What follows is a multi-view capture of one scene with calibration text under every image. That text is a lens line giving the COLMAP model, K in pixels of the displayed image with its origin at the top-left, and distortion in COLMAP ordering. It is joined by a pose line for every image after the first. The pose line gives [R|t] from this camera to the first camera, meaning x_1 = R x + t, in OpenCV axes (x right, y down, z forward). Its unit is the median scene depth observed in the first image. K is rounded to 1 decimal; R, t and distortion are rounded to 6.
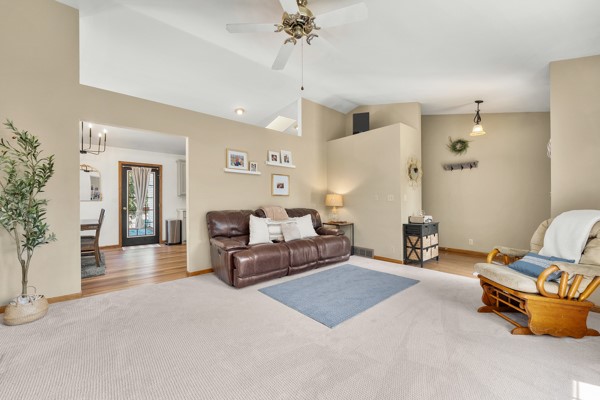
lens RADIAL K [[235.9, 0, 294.9], [0, 235.9, 201.9], [0, 0, 1]] dist [-0.001699, -0.001061]
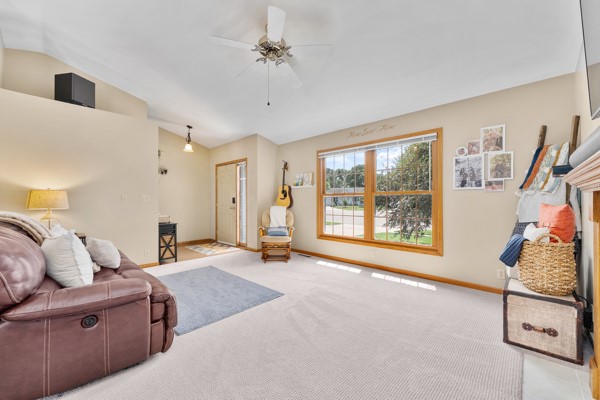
lens RADIAL K [[235.9, 0, 301.2], [0, 235.9, 201.6], [0, 0, 1]] dist [-0.001699, -0.001061]
pose [[-0.091384, 0.004970, 0.995803, -0.599480], [0.000367, 0.999988, -0.004957, 0.000516], [-0.995816, -0.000088, -0.091384, 0.502880]]
